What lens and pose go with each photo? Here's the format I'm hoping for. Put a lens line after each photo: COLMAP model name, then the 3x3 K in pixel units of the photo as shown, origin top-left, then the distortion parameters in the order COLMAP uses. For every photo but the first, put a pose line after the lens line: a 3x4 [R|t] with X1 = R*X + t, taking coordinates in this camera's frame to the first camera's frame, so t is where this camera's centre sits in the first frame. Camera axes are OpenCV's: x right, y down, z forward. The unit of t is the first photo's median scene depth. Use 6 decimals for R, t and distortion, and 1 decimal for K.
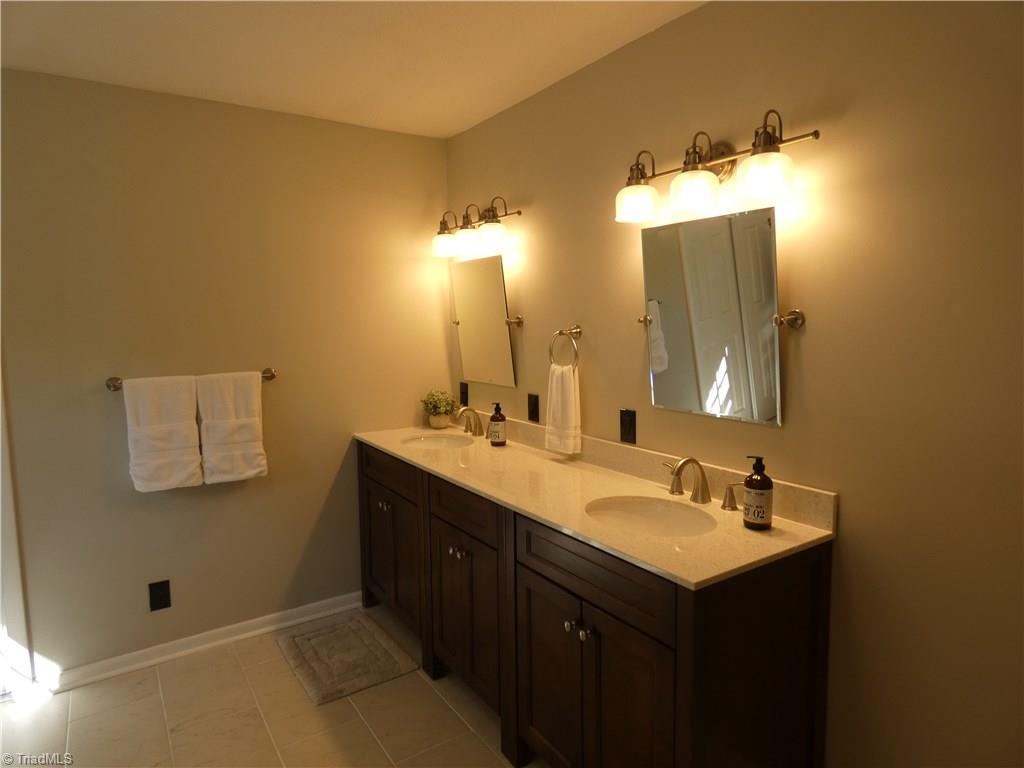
lens RADIAL K [[614.3, 0, 517.4], [0, 614.3, 386.5], [0, 0, 1]] dist [-0.006601, -0.001718]
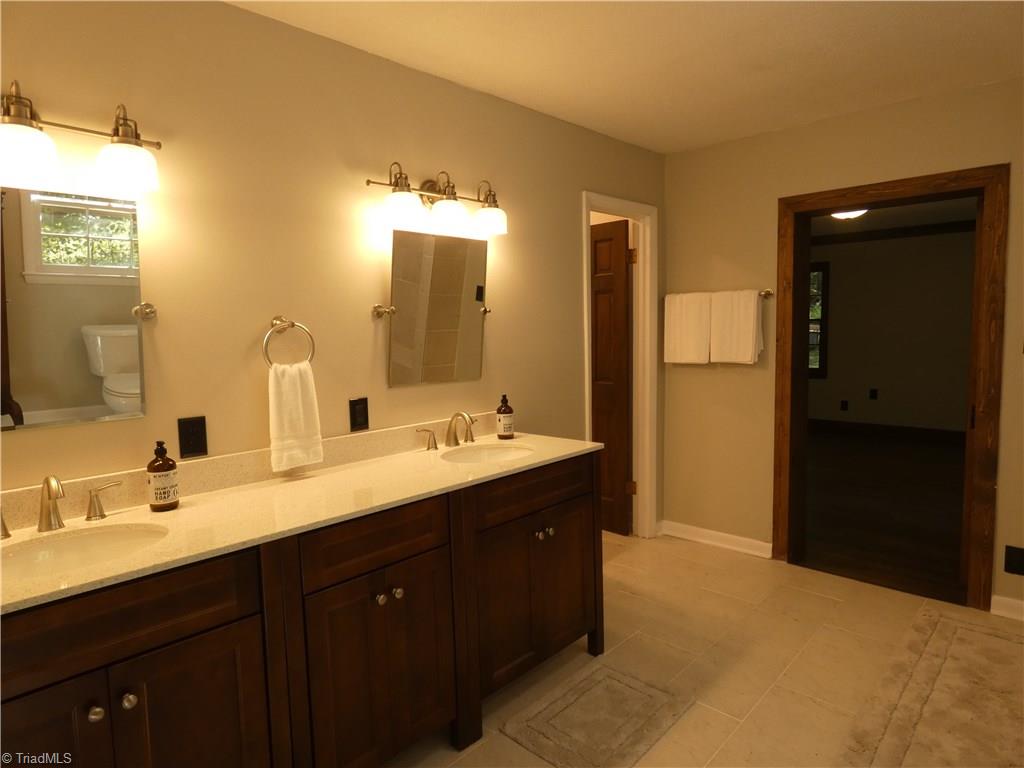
lens RADIAL K [[614.3, 0, 509.0], [0, 614.3, 379.5], [0, 0, 1]] dist [-0.006601, -0.001718]
pose [[-0.209933, -0.069508, 0.975242, -0.791525], [0.131219, 0.986443, 0.098553, -0.055417], [-0.968870, 0.148660, -0.197966, 0.870194]]
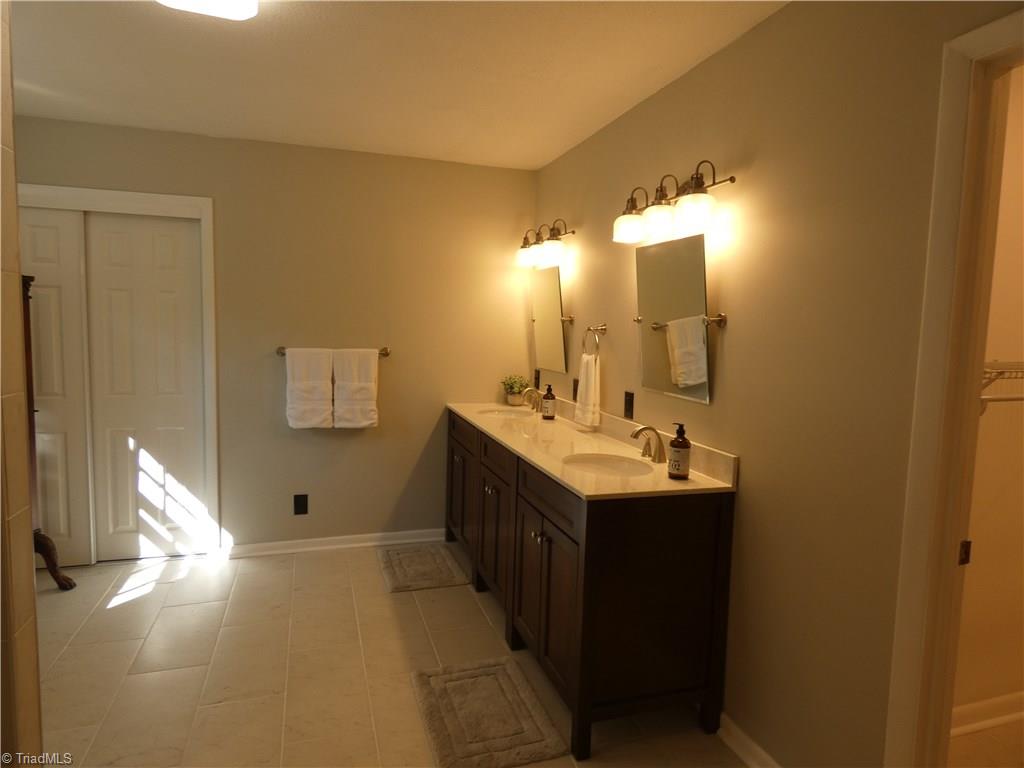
lens RADIAL K [[614.3, 0, 507.9], [0, 614.3, 385.5], [0, 0, 1]] dist [-0.006601, -0.001718]
pose [[0.957468, 0.066875, -0.280682, 0.266767], [-0.070002, 0.997546, -0.001119, 0.040093], [0.279918, 0.020720, 0.959800, -0.242274]]
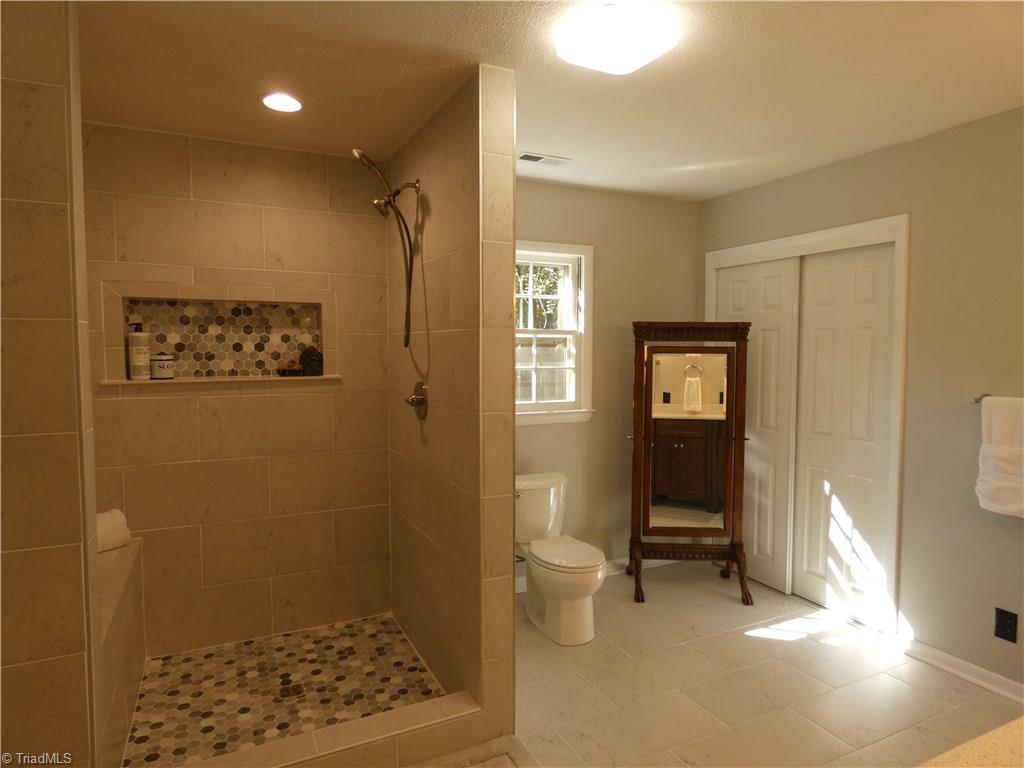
lens RADIAL K [[614.3, 0, 520.9], [0, 614.3, 386.6], [0, 0, 1]] dist [-0.006601, -0.001718]
pose [[-0.158276, 0.070881, -0.984847, 0.486661], [-0.109290, 0.990034, 0.088819, -0.034022], [0.981328, 0.121692, -0.148952, 0.372806]]
